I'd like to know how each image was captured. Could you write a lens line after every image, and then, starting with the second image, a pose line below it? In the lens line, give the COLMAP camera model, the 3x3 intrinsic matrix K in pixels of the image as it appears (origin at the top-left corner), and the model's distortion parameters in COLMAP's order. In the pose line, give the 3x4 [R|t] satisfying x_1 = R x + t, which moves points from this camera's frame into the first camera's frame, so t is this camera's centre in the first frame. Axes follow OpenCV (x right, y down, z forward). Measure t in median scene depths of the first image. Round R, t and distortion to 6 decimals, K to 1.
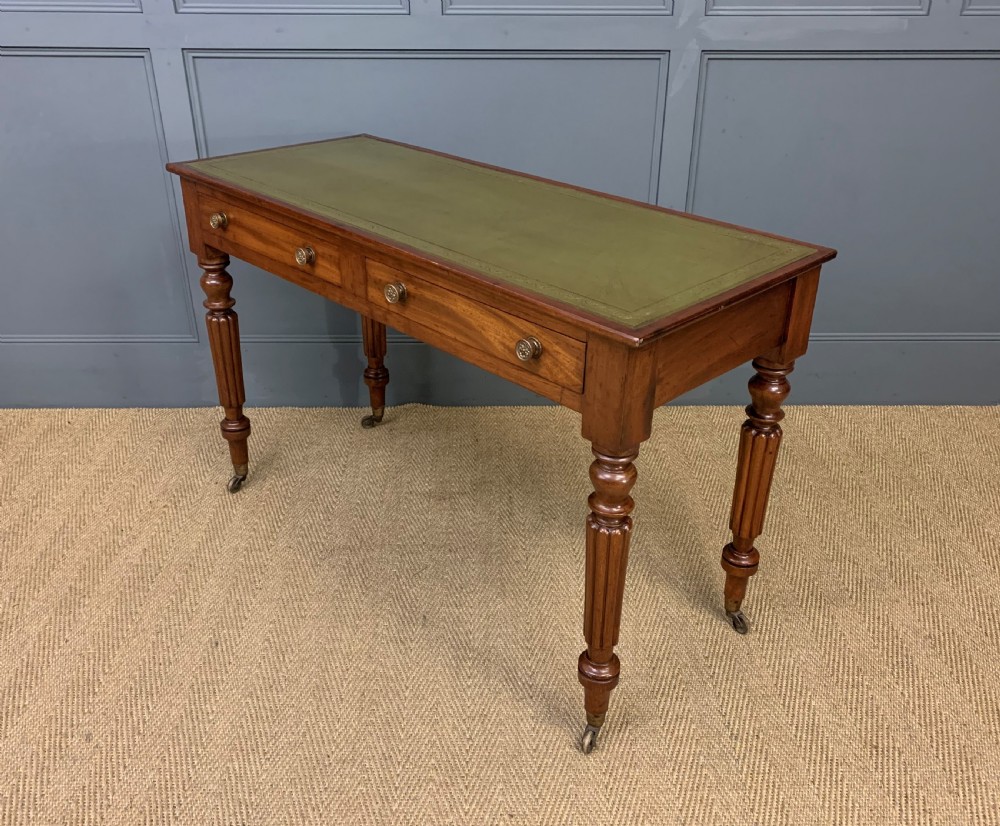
lens RADIAL K [[890.6, 0, 505.7], [0, 890.6, 397.9], [0, 0, 1]] dist [0.001679, 0.010530]
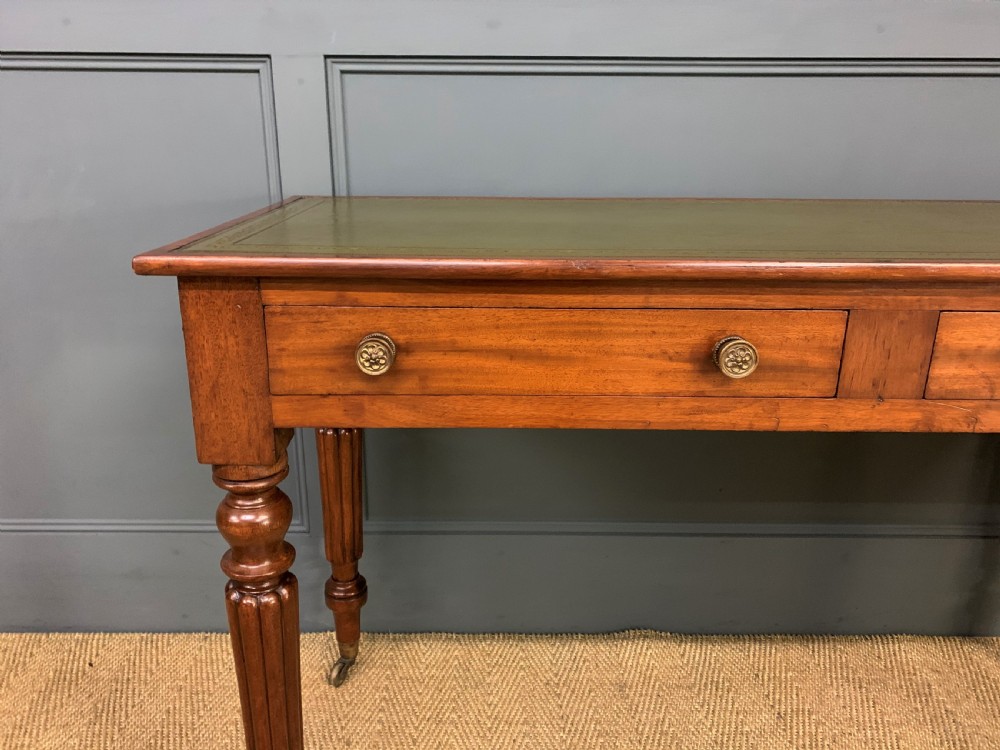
lens RADIAL K [[754.9, 0, 493.0], [0, 754.9, 371.0], [0, 0, 1]] dist [0.012249, -0.002754]
pose [[0.999832, 0.005987, -0.017330, -0.242542], [-0.008562, 0.988258, -0.152555, -0.110911], [0.016213, 0.152678, 0.988143, 0.540545]]
